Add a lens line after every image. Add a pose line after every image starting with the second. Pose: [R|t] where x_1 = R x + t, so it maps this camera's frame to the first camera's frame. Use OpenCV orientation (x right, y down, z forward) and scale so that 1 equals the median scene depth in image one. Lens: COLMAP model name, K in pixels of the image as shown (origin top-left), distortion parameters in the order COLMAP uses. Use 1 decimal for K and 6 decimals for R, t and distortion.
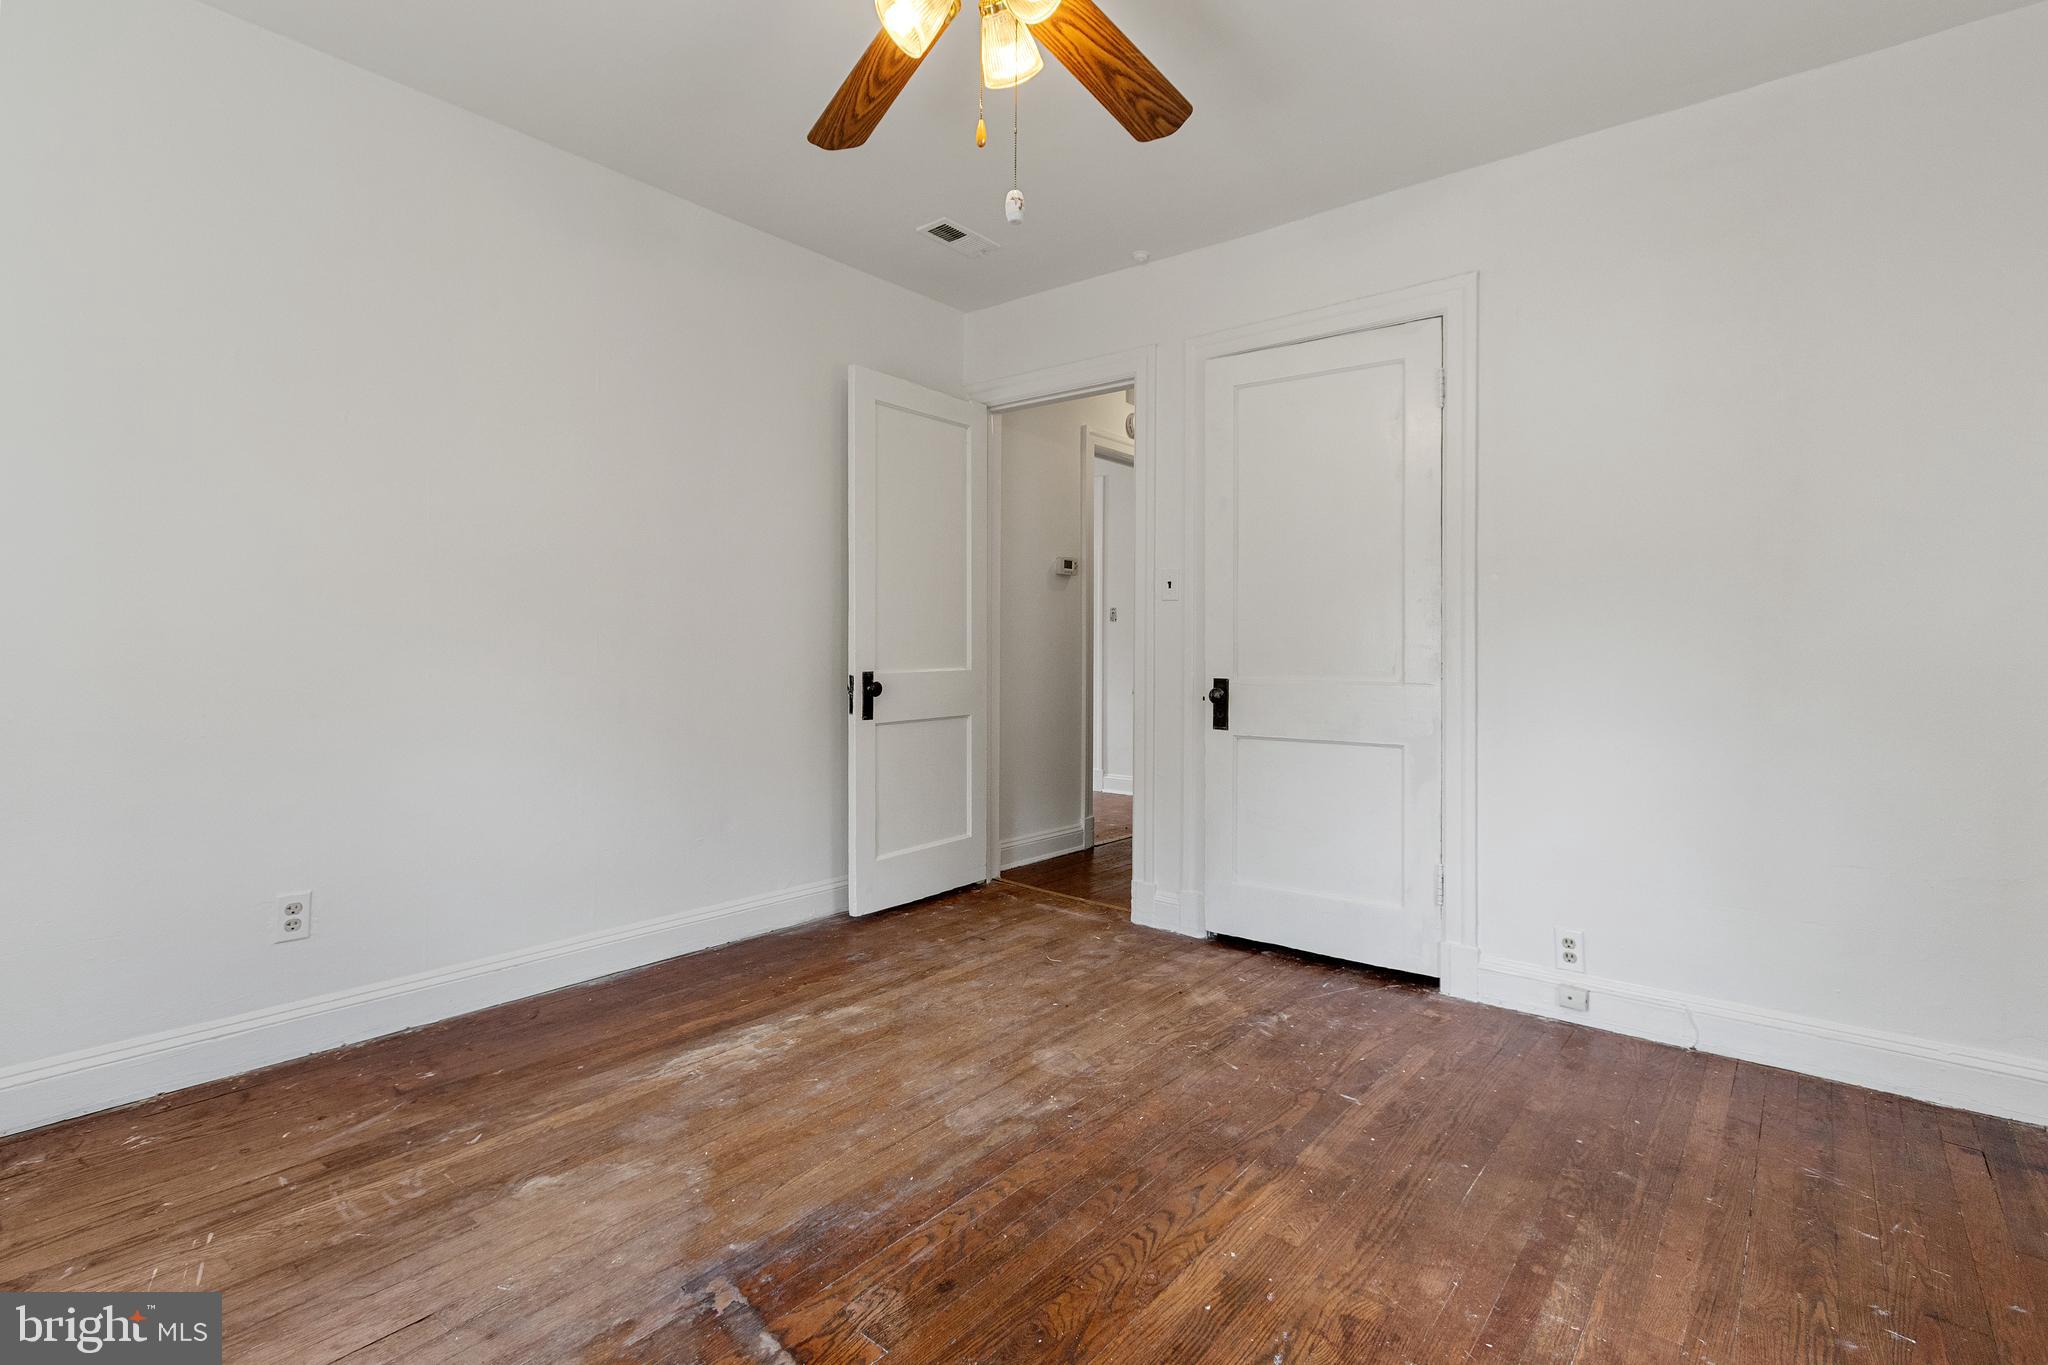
lens RADIAL K [[959.2, 0, 1012.1], [0, 959.2, 646.5], [0, 0, 1]] dist [-0.000347, -0.000638]
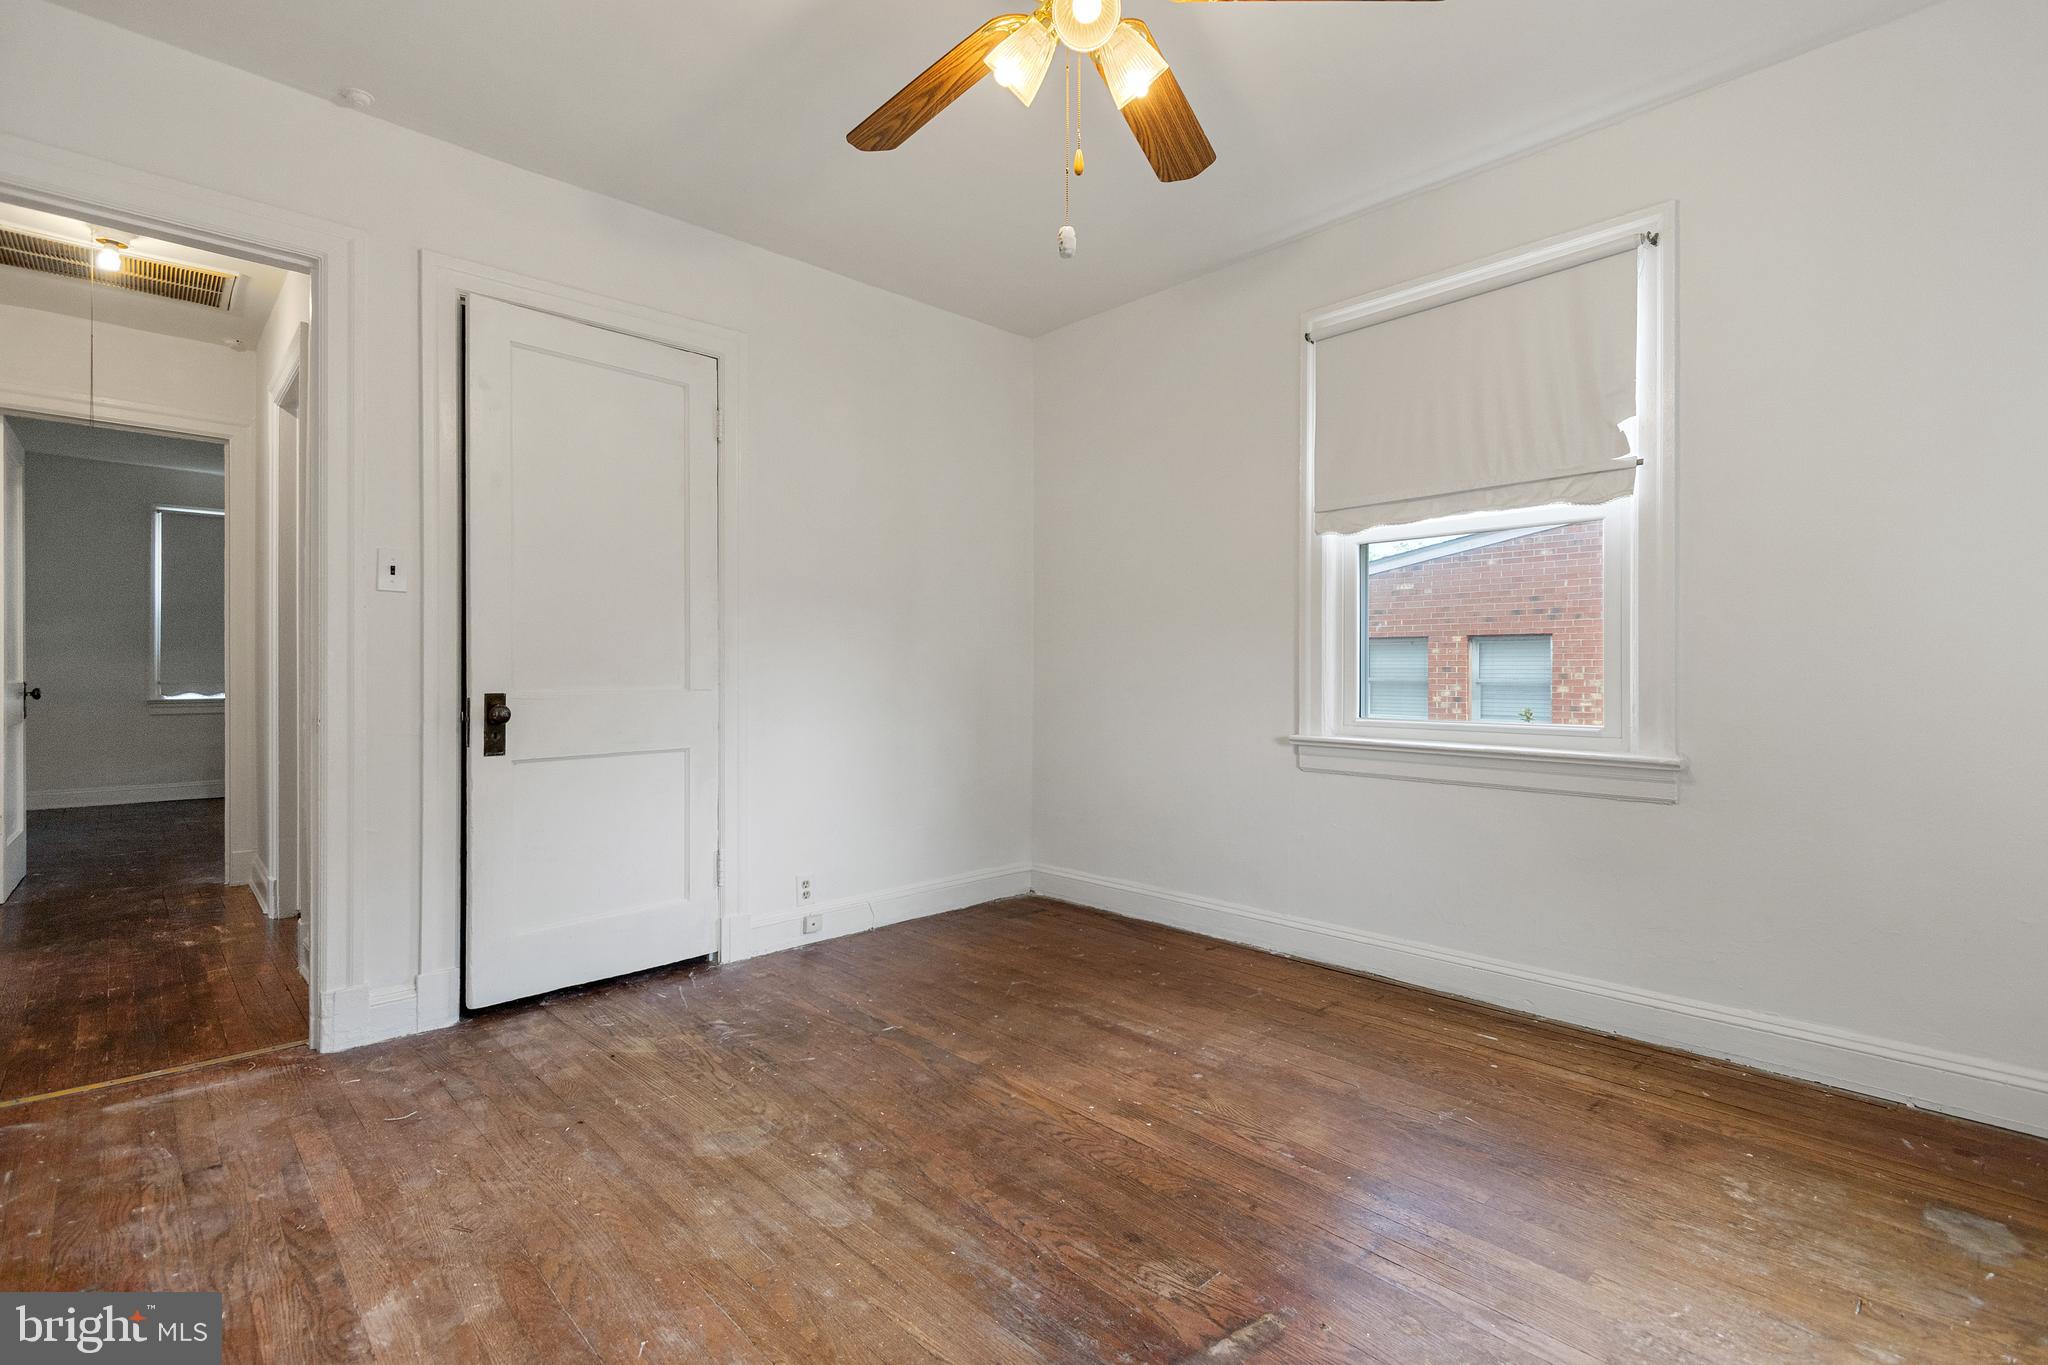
lens RADIAL K [[920.4, 0, 1030.2], [0, 920.4, 672.0], [0, 0, 1]] dist [-0.000362, -0.000367]
pose [[0.119745, -0.013431, 0.992714, -0.684642], [0.000824, 0.999909, 0.013429, 0.006284], [-0.992804, -0.000790, 0.119745, 0.609681]]
